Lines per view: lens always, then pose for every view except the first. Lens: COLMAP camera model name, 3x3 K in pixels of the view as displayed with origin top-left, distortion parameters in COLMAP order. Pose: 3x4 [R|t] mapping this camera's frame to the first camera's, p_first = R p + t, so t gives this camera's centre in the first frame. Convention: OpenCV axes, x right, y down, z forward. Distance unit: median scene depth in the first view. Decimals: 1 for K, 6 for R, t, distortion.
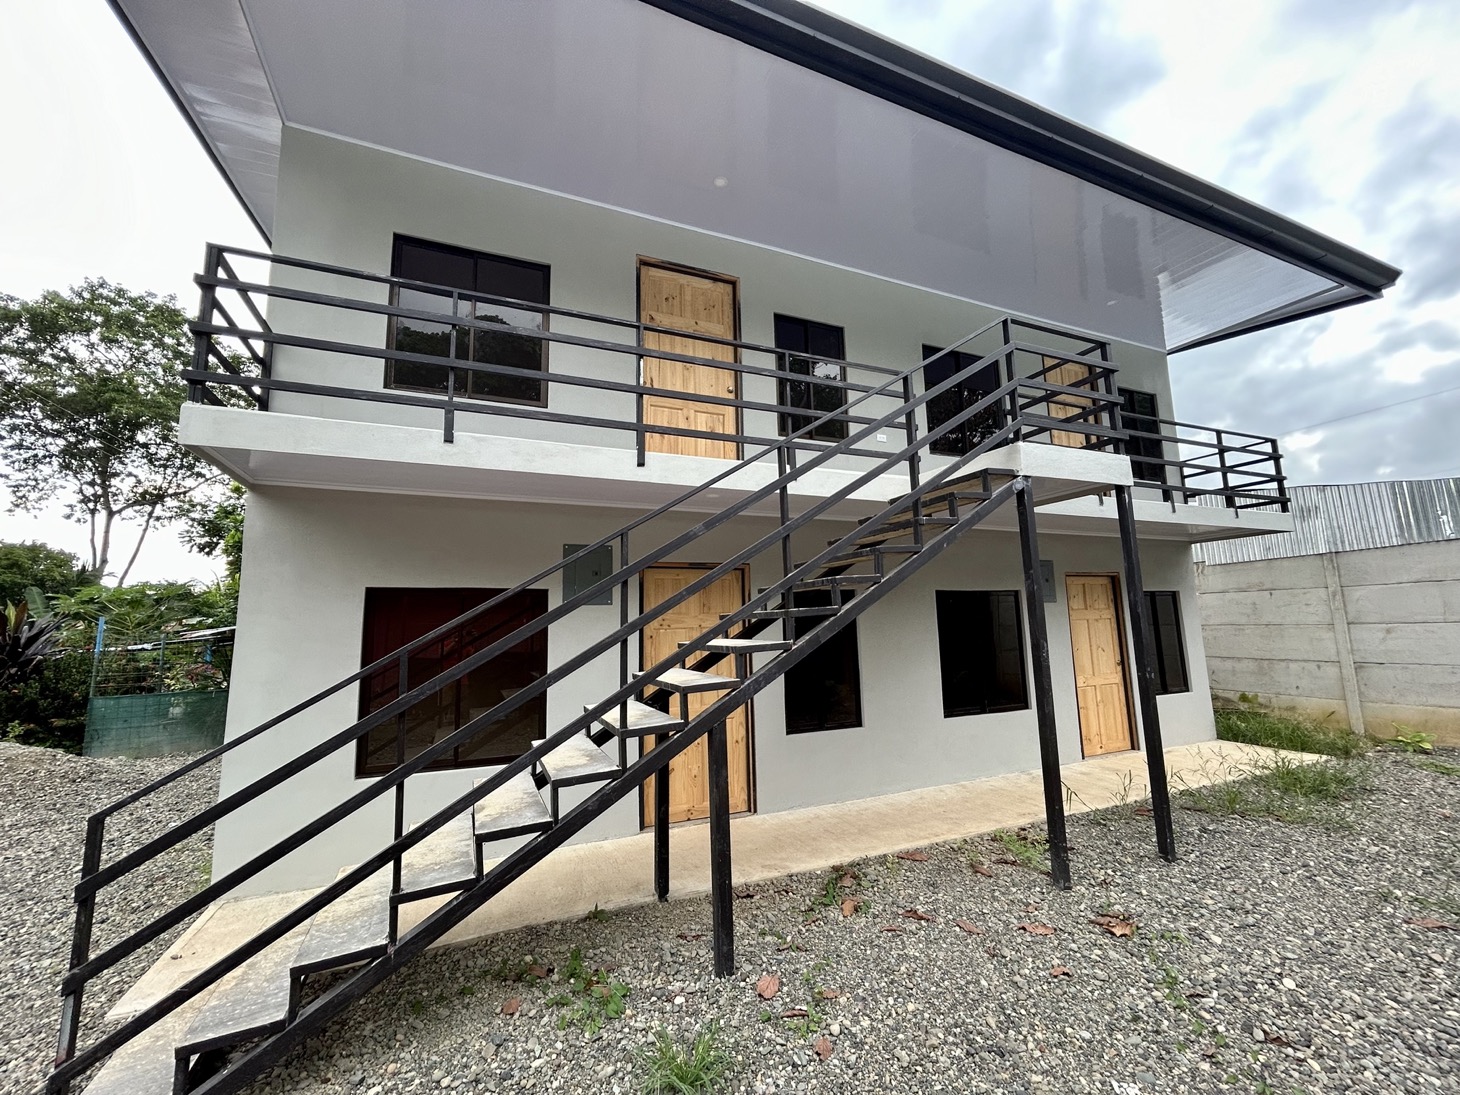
lens RADIAL K [[600.3, 0, 726.1], [0, 600.3, 540.9], [0, 0, 1]] dist [0.000641, 0.000146]
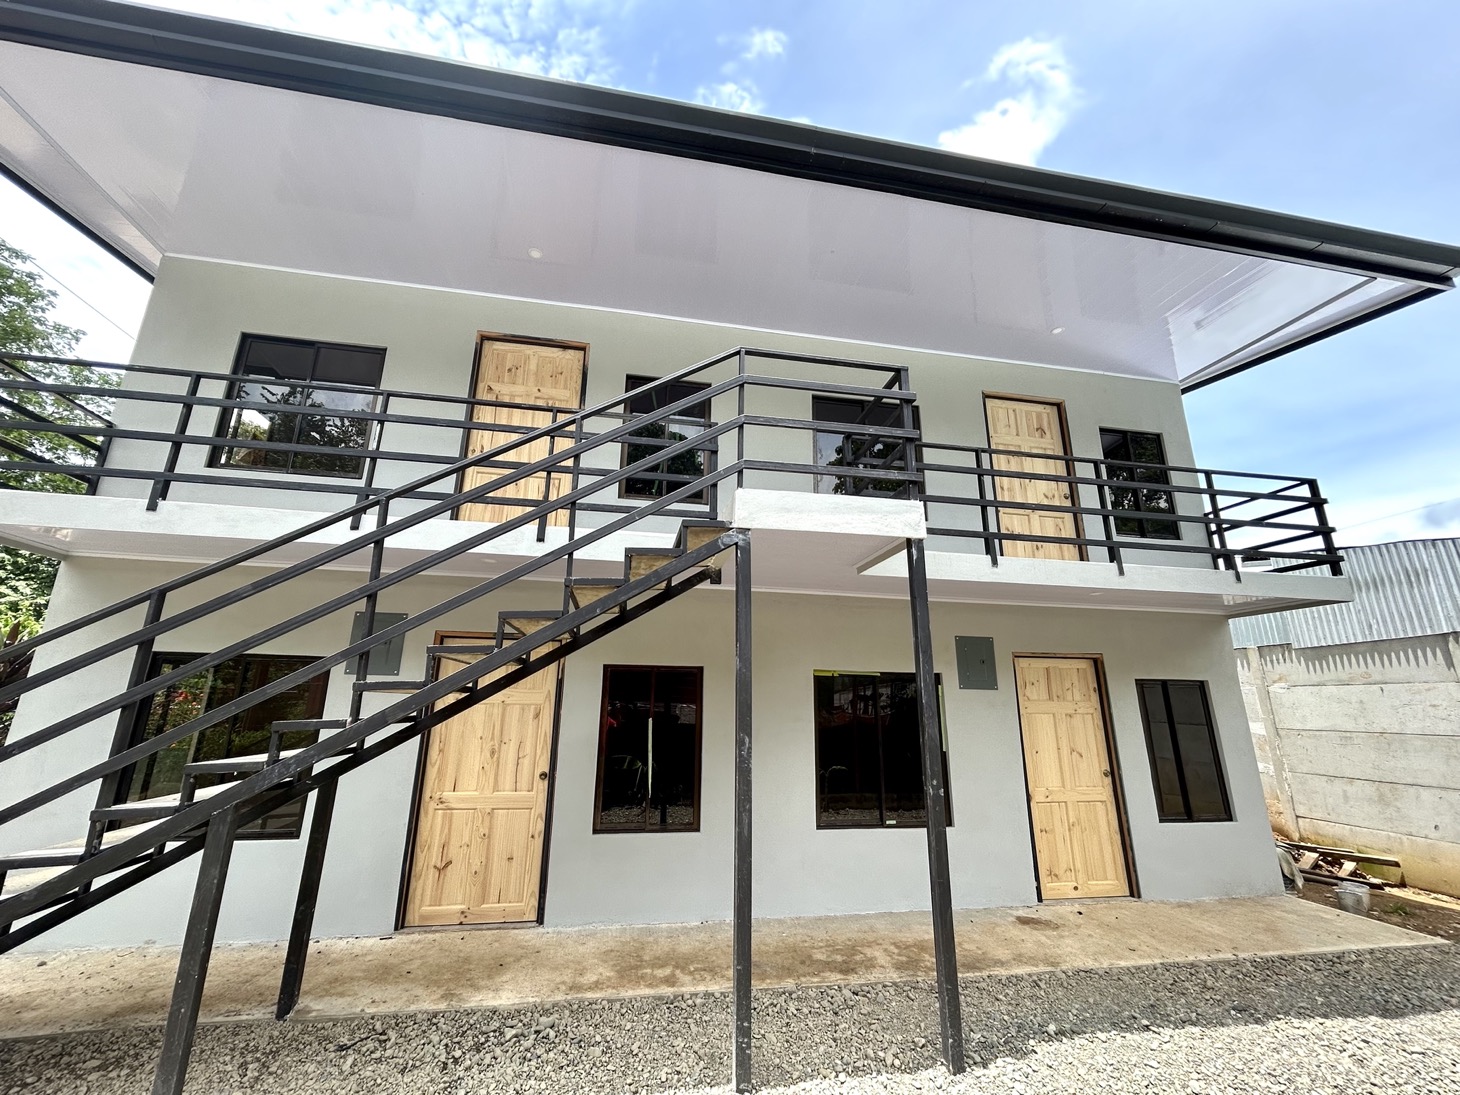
lens RADIAL K [[564.0, 0, 730.0], [0, 564.0, 547.5], [0, 0, 1]] dist [-0.000616, -0.000160]
pose [[0.970510, -0.027525, -0.239485, 0.365770], [-0.004268, 0.991342, -0.131233, 0.012215], [0.241024, 0.128385, 0.961990, 0.148180]]
